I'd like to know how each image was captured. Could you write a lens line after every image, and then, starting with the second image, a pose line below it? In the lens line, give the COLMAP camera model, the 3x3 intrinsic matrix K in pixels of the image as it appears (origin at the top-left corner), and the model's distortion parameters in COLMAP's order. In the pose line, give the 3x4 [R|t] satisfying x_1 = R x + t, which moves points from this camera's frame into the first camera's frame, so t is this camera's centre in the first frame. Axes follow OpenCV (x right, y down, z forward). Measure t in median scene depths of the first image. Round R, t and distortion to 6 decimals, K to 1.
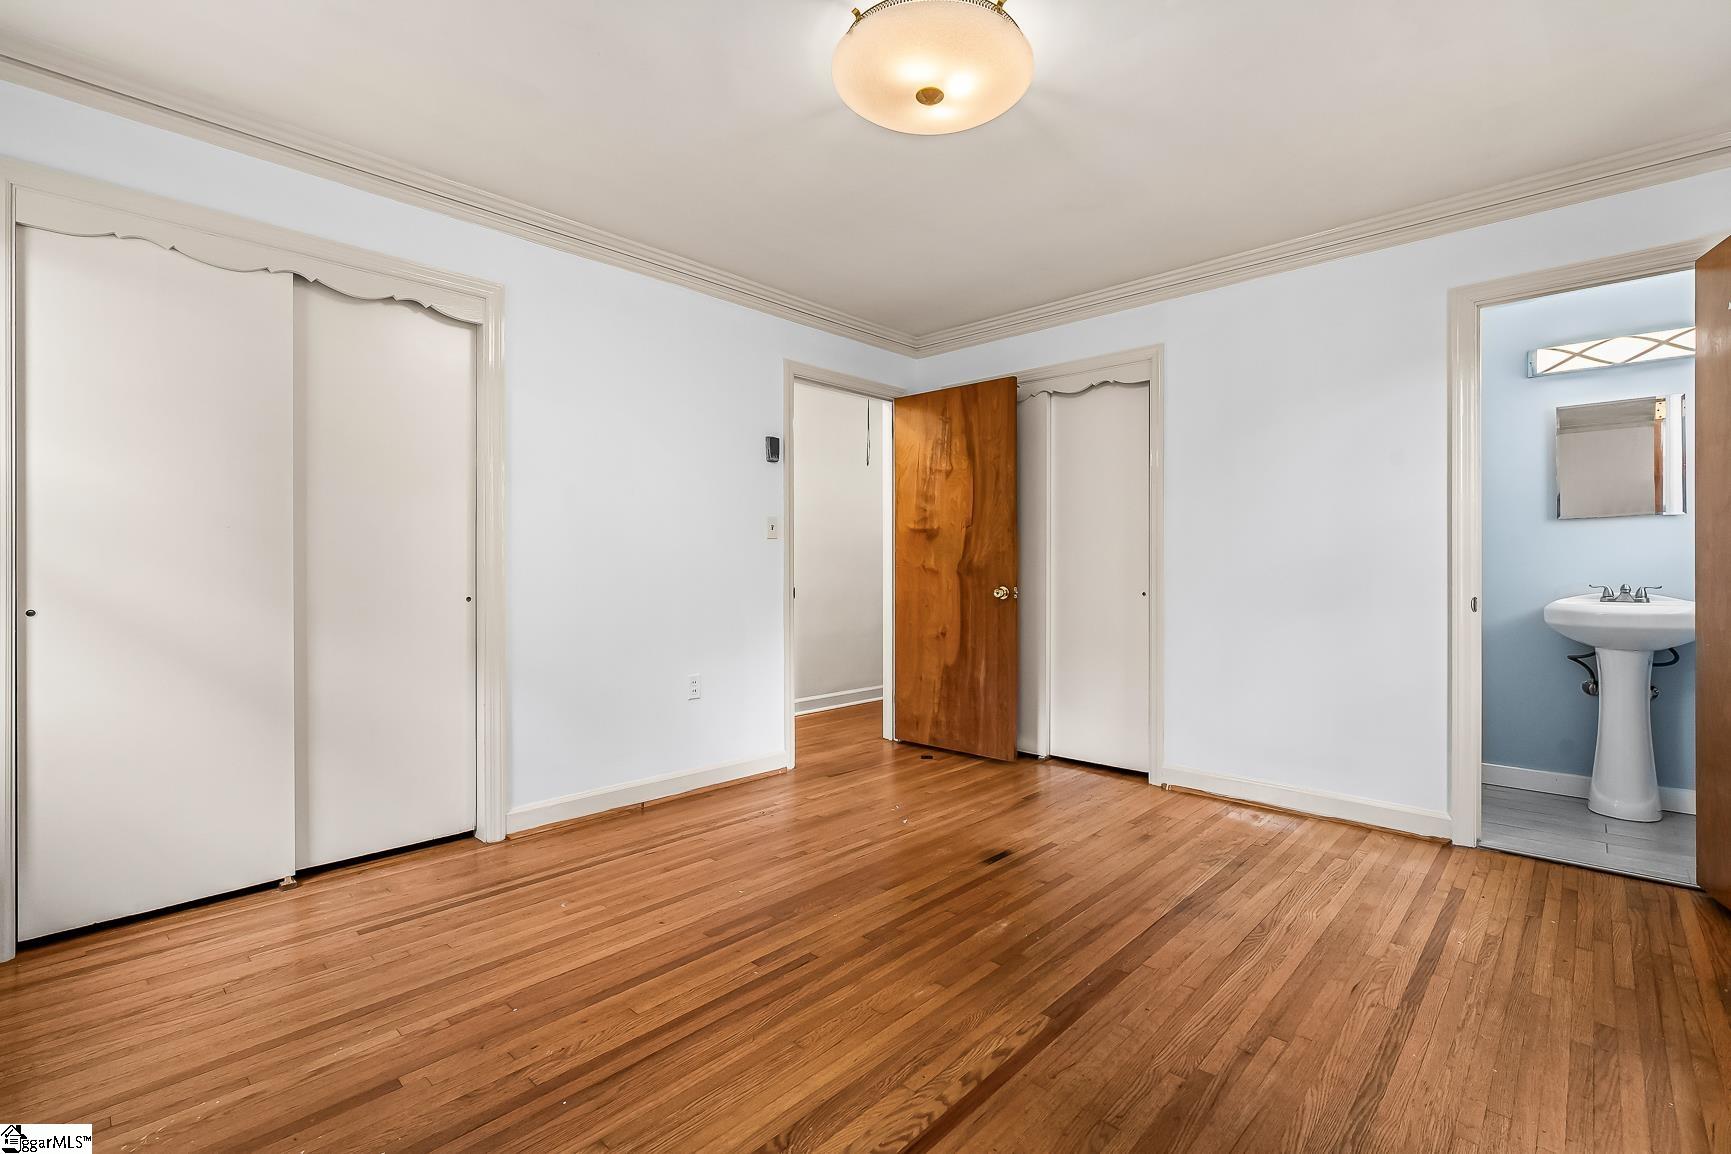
lens RADIAL K [[783.5, 0, 865.9], [0, 783.5, 569.9], [0, 0, 1]] dist [-0.011444, 0.003733]
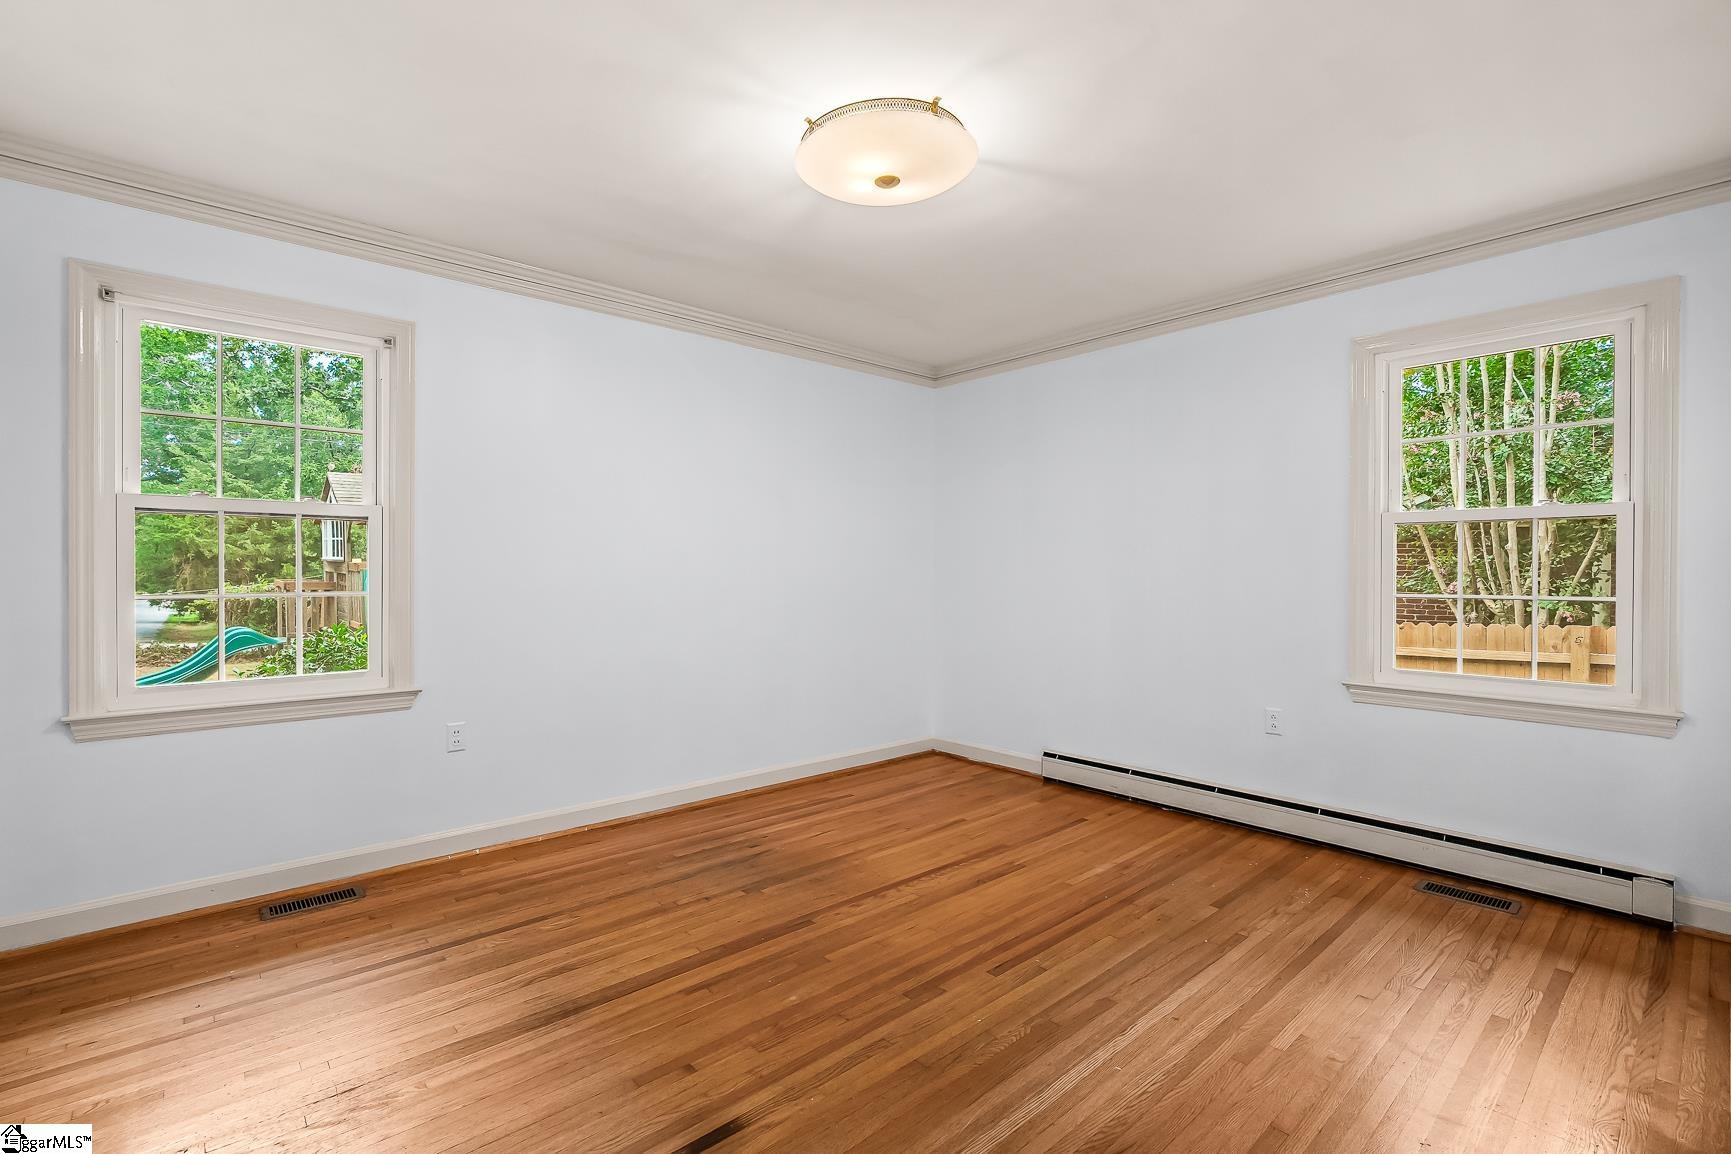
lens RADIAL K [[783.5, 0, 865.6], [0, 783.5, 567.5], [0, 0, 1]] dist [-0.011444, 0.003733]
pose [[-0.996269, -0.005423, 0.086129, 0.016348], [-0.005038, 0.999976, 0.004692, -0.068074], [-0.086152, 0.004241, -0.996273, 2.108284]]
